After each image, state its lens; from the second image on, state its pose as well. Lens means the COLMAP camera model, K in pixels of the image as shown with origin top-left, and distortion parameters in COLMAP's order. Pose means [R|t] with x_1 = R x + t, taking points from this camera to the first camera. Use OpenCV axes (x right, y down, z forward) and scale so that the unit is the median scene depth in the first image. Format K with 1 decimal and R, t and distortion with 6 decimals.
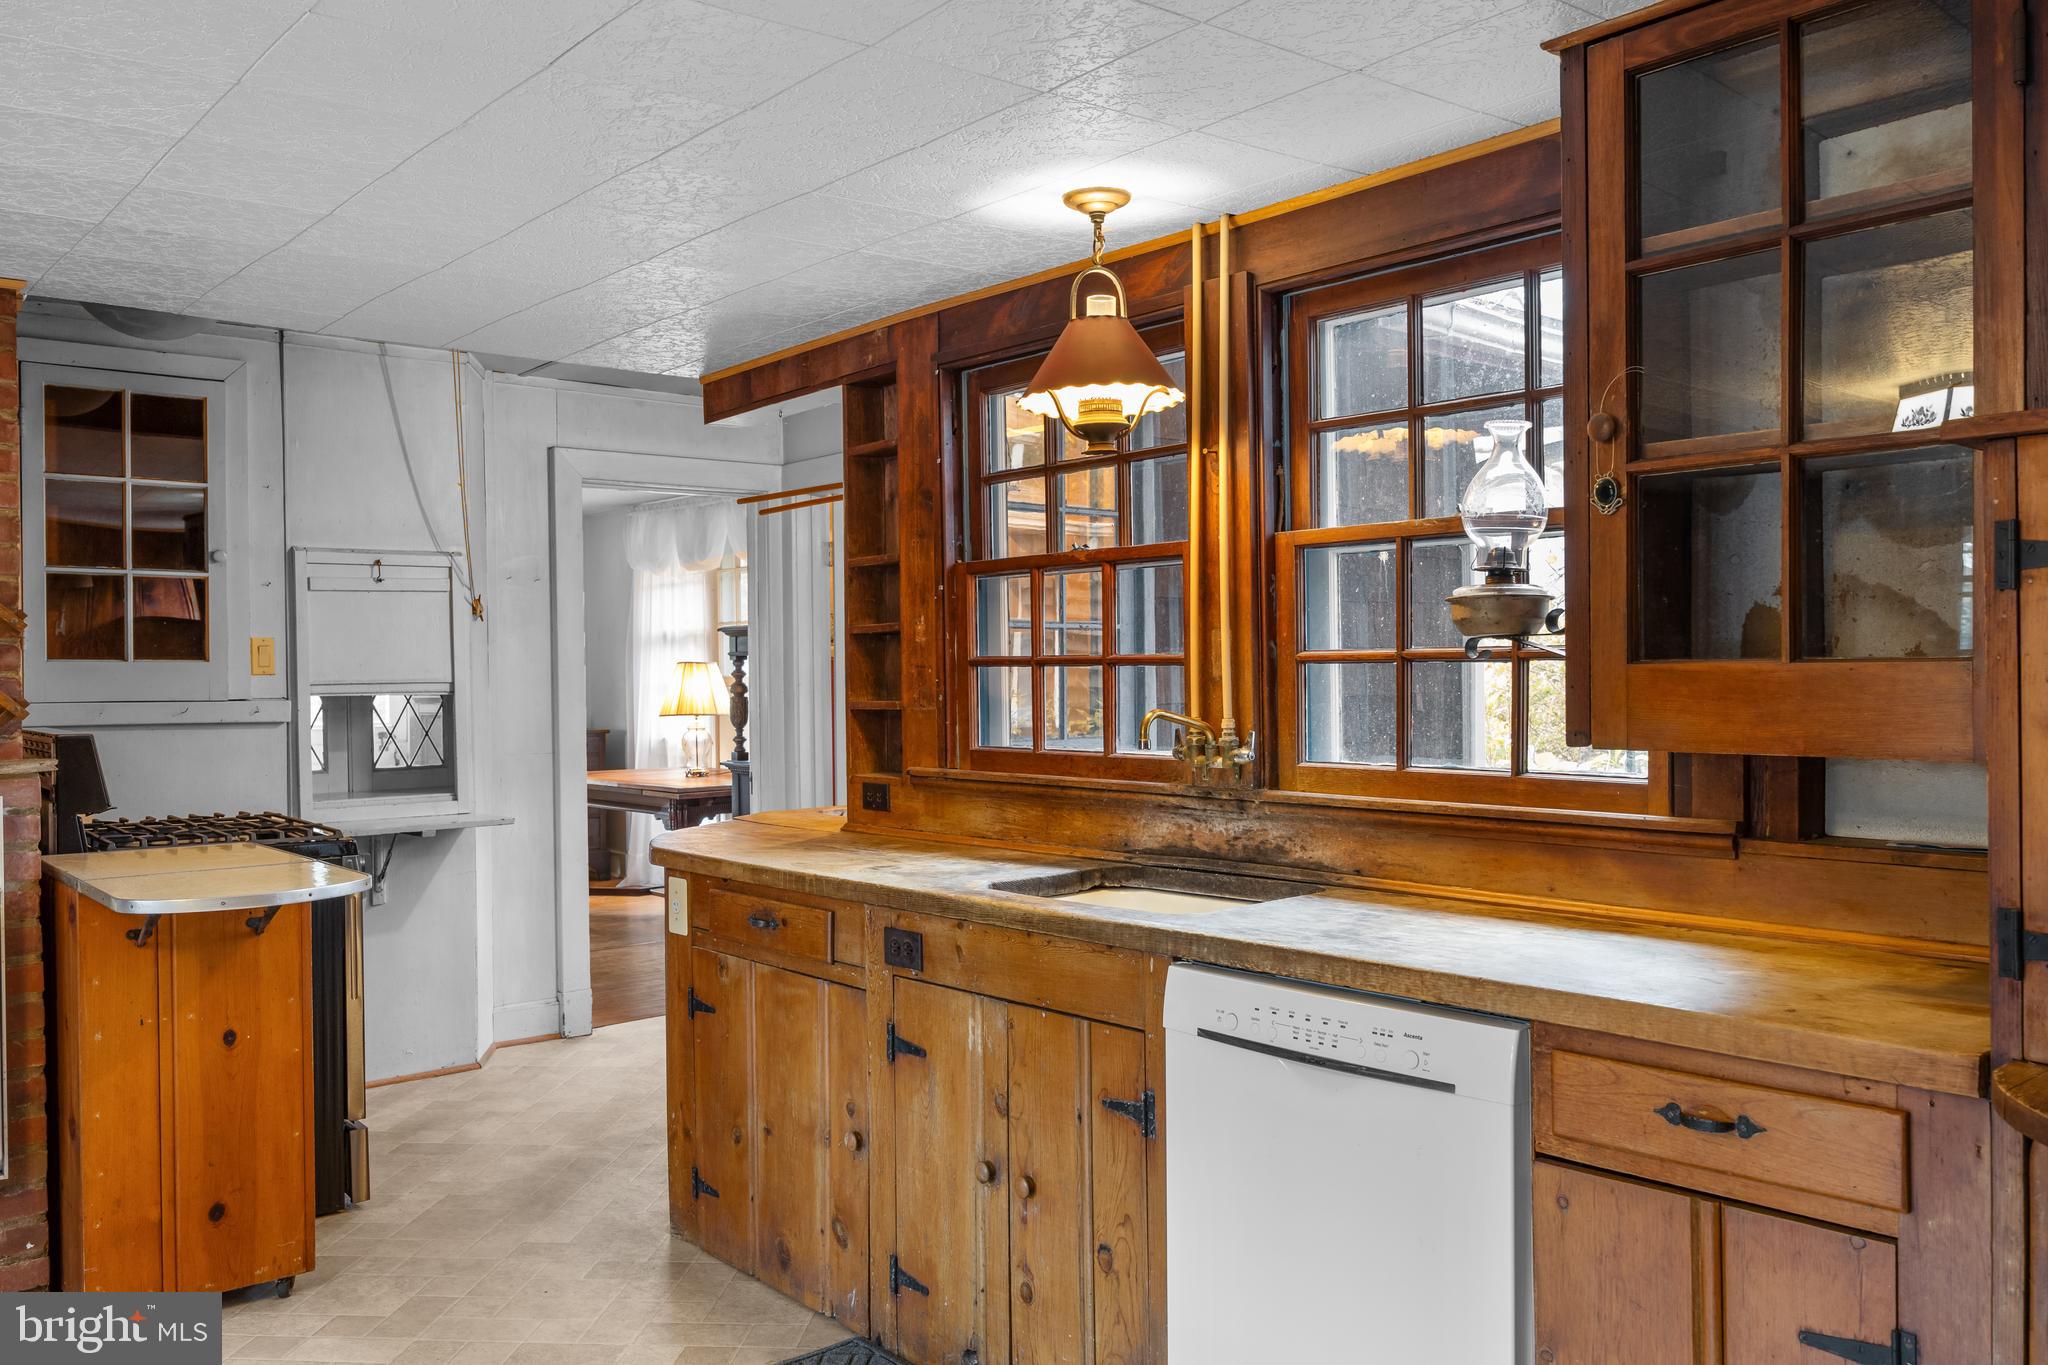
lens RADIAL K [[1598.5, 0, 1027.3], [0, 1598.5, 684.4], [0, 0, 1]] dist [0.001063, -0.004431]
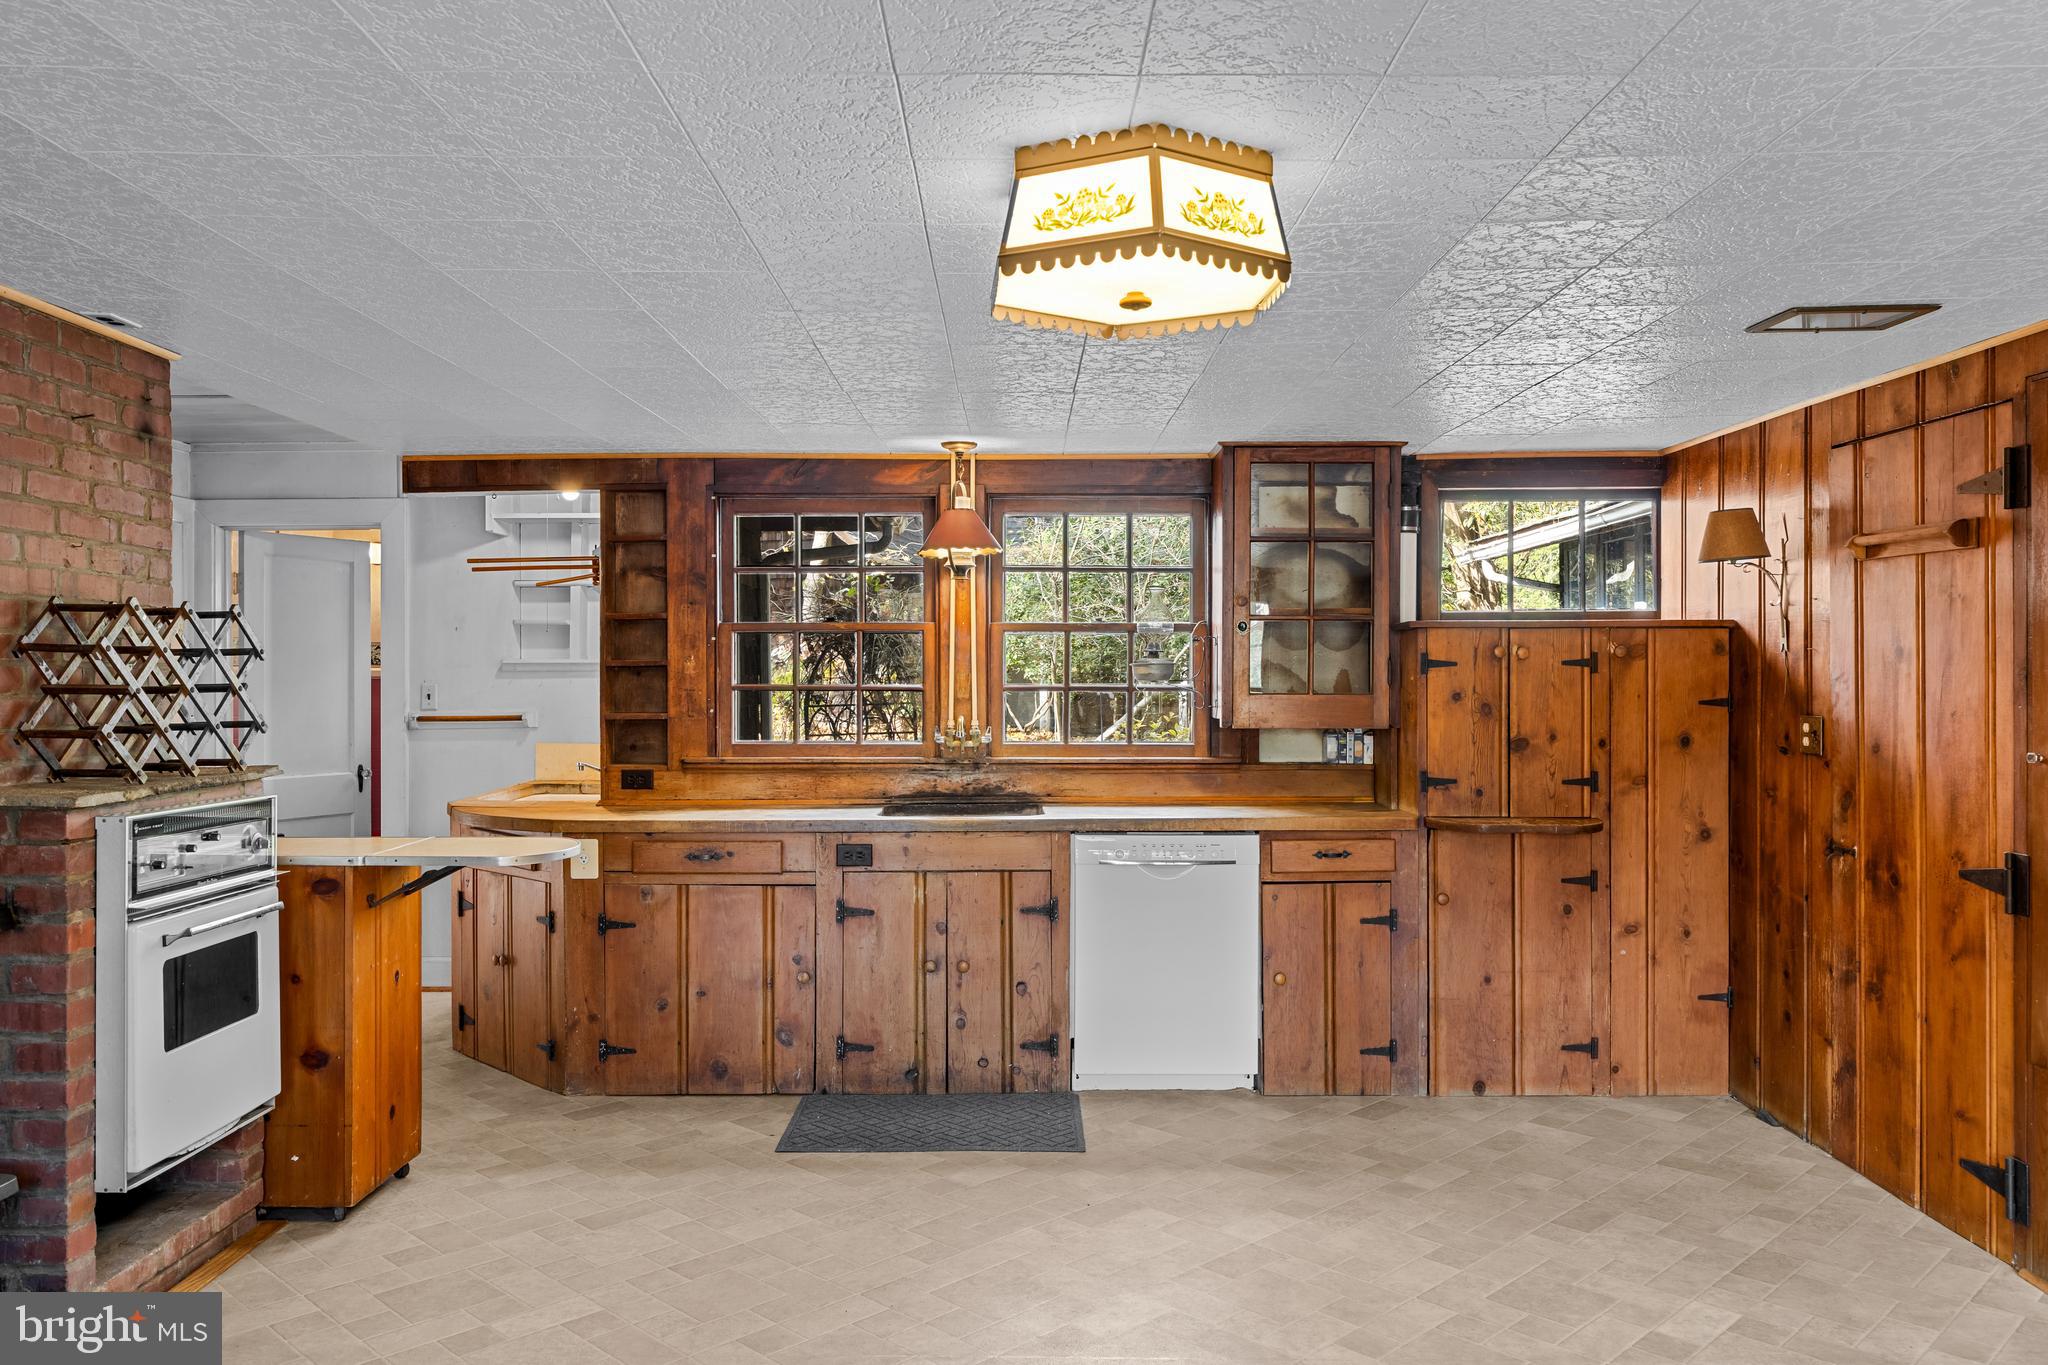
lens RADIAL K [[1508.0, 0, 1020.2], [0, 1508.0, 680.7], [0, 0, 1]] dist [0.006536, -0.009213]
pose [[0.644881, 0.009137, 0.764228, -1.010402], [-0.000326, 0.999932, -0.011681, -0.003654], [-0.764283, 0.007284, 0.644840, -0.160228]]
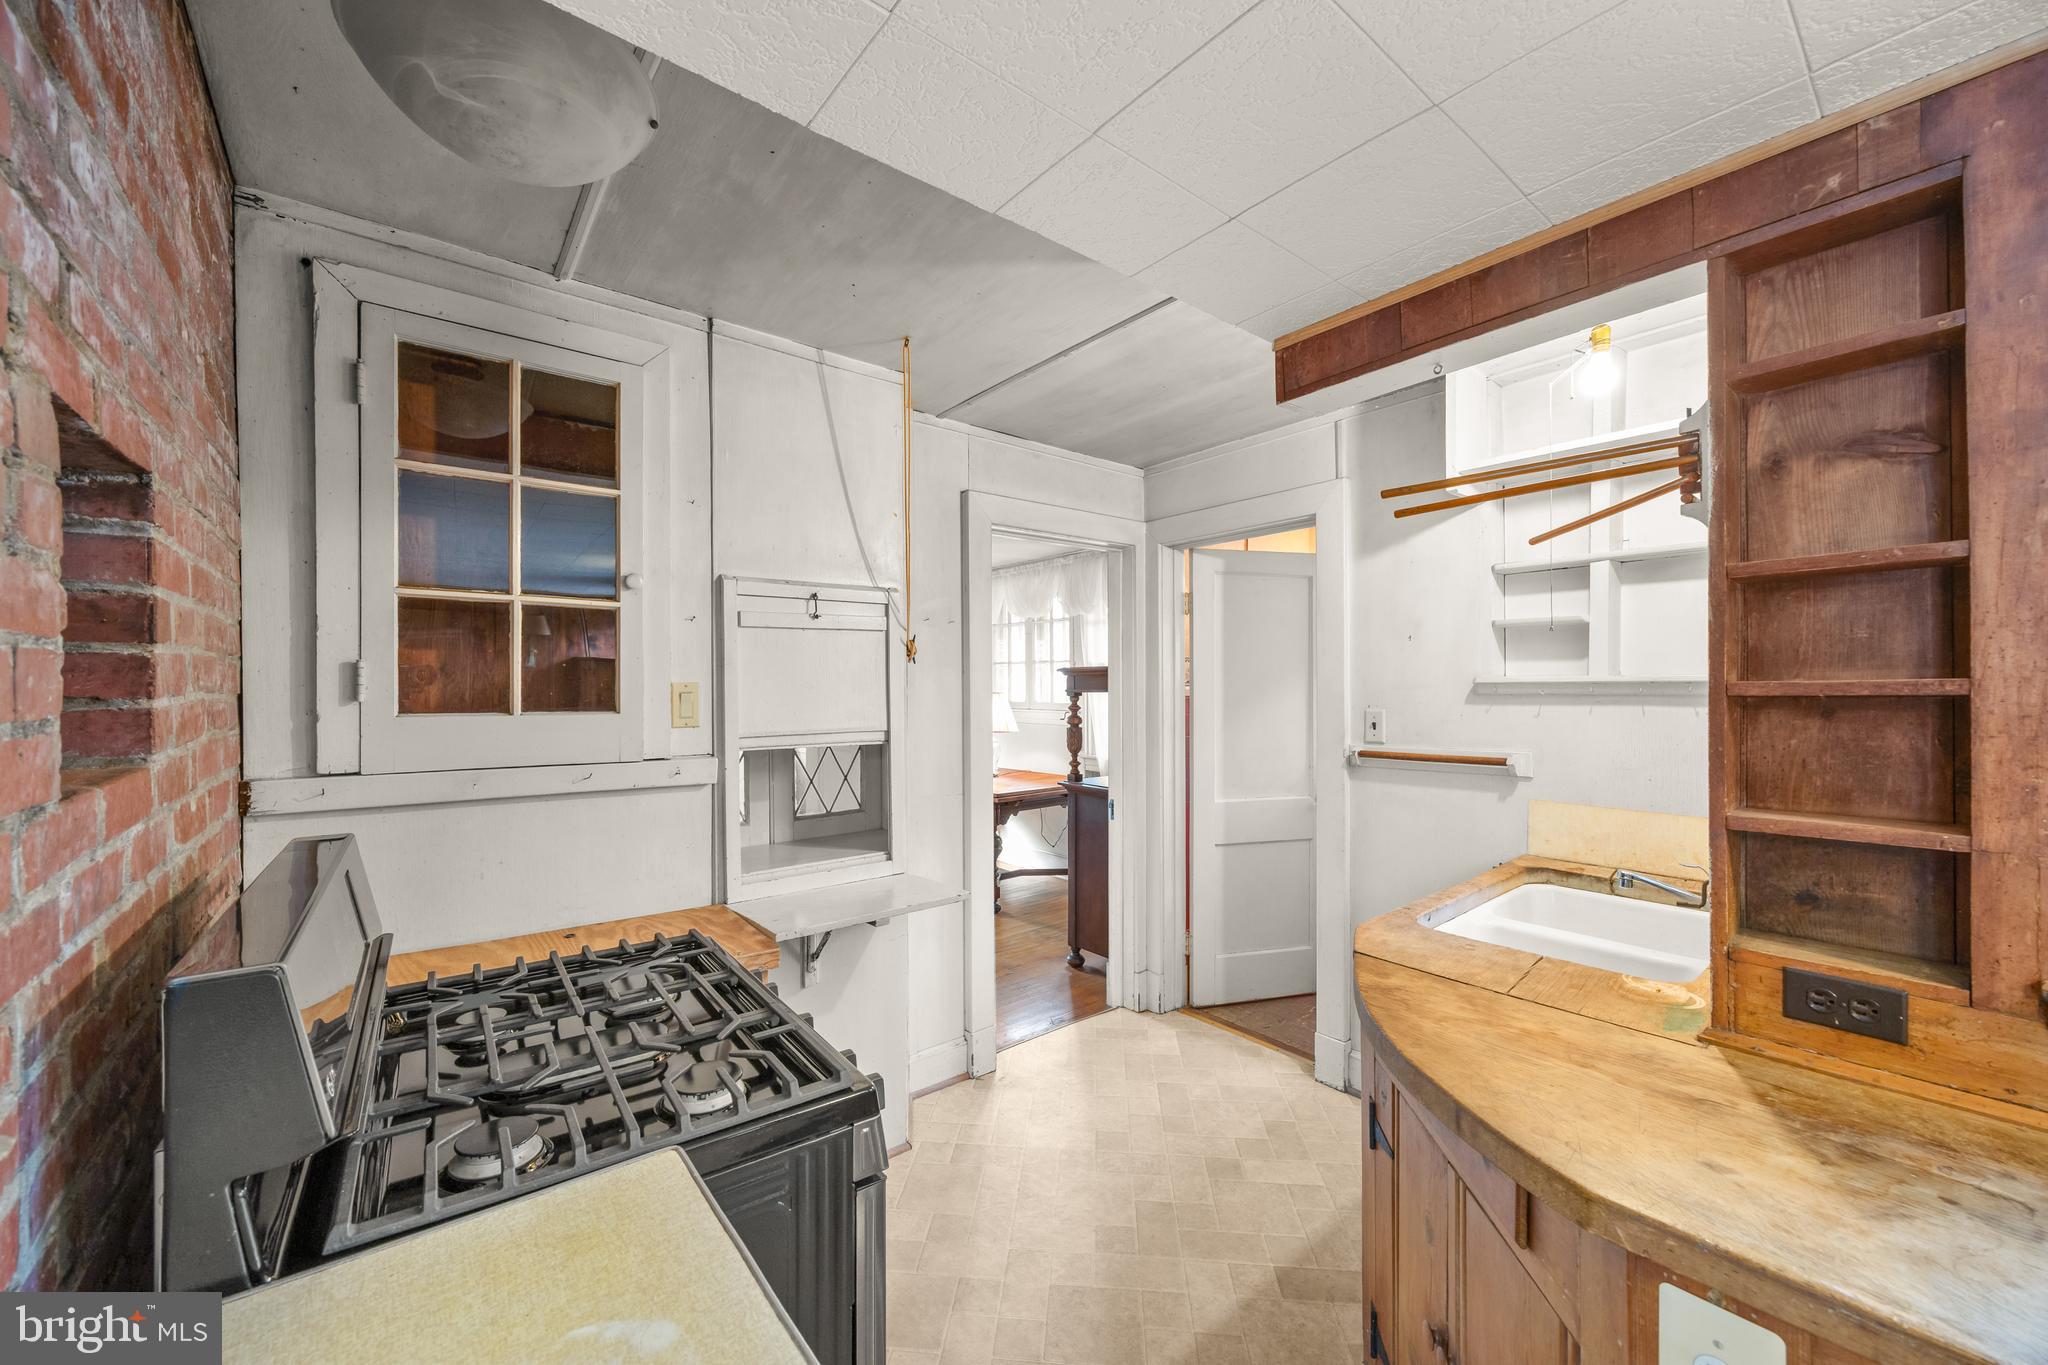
lens RADIAL K [[780.2, 0, 1017.3], [0, 780.2, 685.9], [0, 0, 1]] dist [0.000768, -0.000659]
pose [[0.999684, 0.007156, -0.024094, -0.400777], [-0.007321, 0.999950, -0.006776, -0.035384], [0.024044, 0.006950, 0.999687, 0.810847]]
